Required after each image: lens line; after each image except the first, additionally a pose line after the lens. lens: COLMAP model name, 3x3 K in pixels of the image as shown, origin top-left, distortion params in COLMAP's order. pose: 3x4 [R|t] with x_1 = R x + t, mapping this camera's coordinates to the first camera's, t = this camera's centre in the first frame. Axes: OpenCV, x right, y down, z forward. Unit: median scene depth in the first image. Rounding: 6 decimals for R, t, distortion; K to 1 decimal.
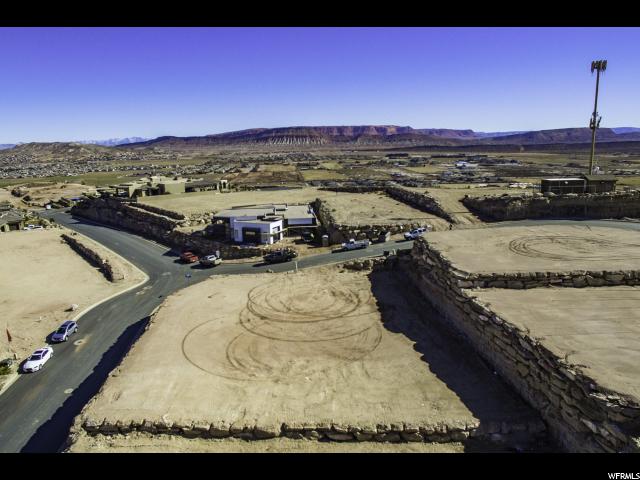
lens RADIAL K [[451.5, 0, 320.0], [0, 451.5, 240.0], [0, 0, 1]] dist [-0.118212, 0.083744]
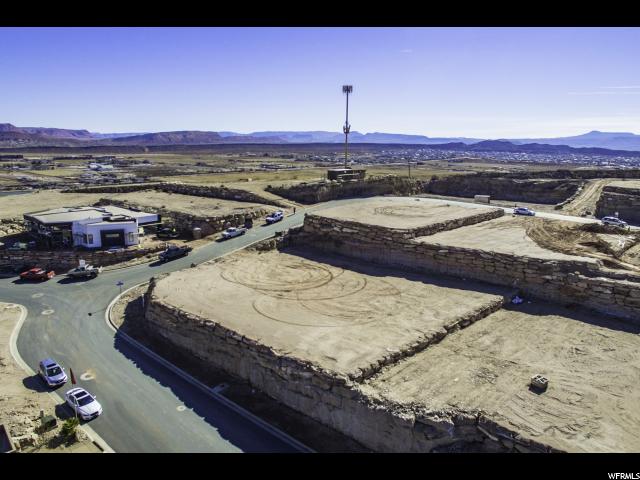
lens RADIAL K [[451.5, 0, 320.0], [0, 451.5, 240.0], [0, 0, 1]] dist [-0.118212, 0.083744]
pose [[0.692336, -0.120456, 0.711450, -0.487697], [0.122289, 0.991292, 0.048832, 0.001054], [-0.711137, 0.053195, 0.701038, 0.079893]]
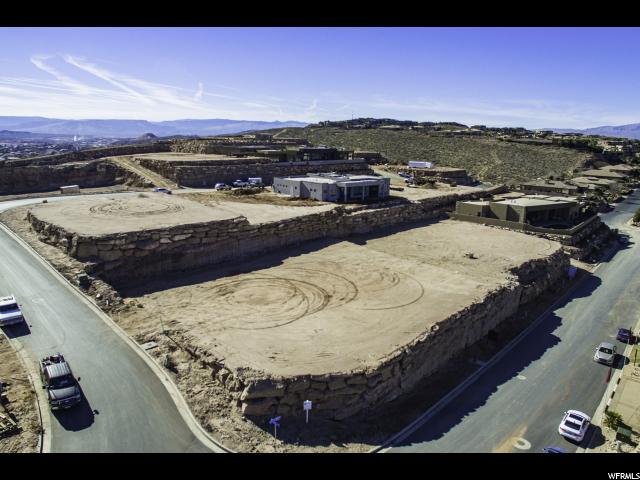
lens RADIAL K [[451.5, 0, 320.0], [0, 451.5, 240.0], [0, 0, 1]] dist [-0.118212, 0.083744]
pose [[-0.687418, -0.154802, 0.709572, -0.454536], [0.145218, 0.927992, 0.343137, -0.162523], [-0.711596, 0.338921, -0.615438, 0.901217]]
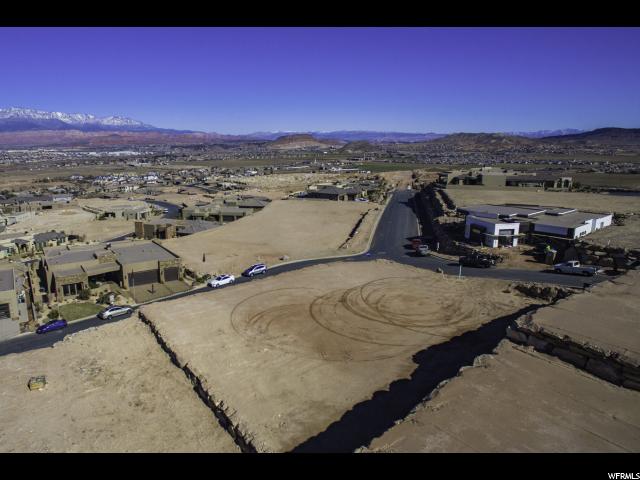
lens RADIAL K [[433.1, 0, 265.8], [0, 433.1, 254.0], [0, 0, 1]] dist [-0.107519, 0.066937]
pose [[0.538050, 0.219275, -0.813892, 0.310779], [-0.170275, 0.973939, 0.149828, -0.024784], [0.825535, 0.057970, 0.561366, 0.176614]]
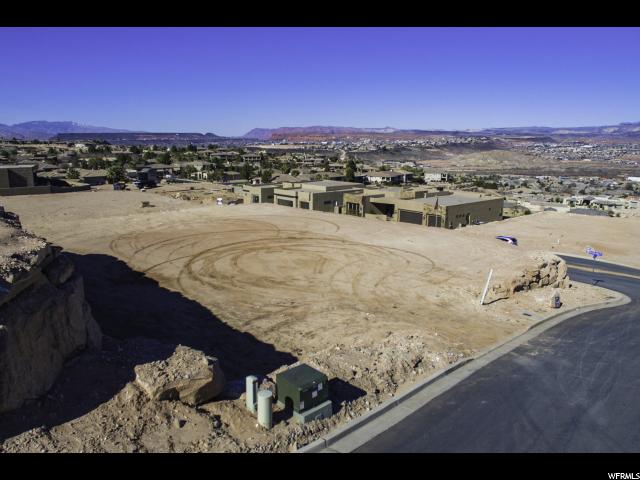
lens RADIAL K [[451.5, 0, 320.0], [0, 451.5, 240.0], [0, 0, 1]] dist [-0.118212, 0.083744]
pose [[-0.731871, 0.163875, -0.661445, 0.182772], [-0.126259, 0.921237, 0.367941, -0.053857], [0.669644, 0.352799, -0.653537, 0.856254]]
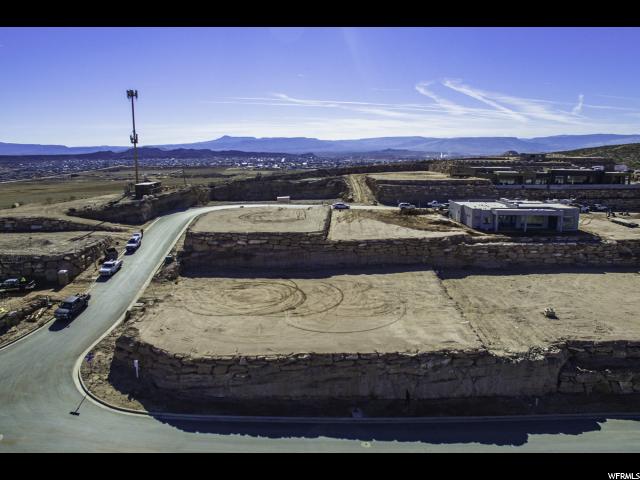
lens RADIAL K [[453.9, 0, 304.4], [0, 453.9, 241.2], [0, 0, 1]] dist [-0.116947, 0.085136]
pose [[0.044903, -0.172029, 0.984068, -0.660930], [0.214481, 0.963751, 0.158690, -0.083427], [-0.975695, 0.203939, 0.080172, 0.484218]]
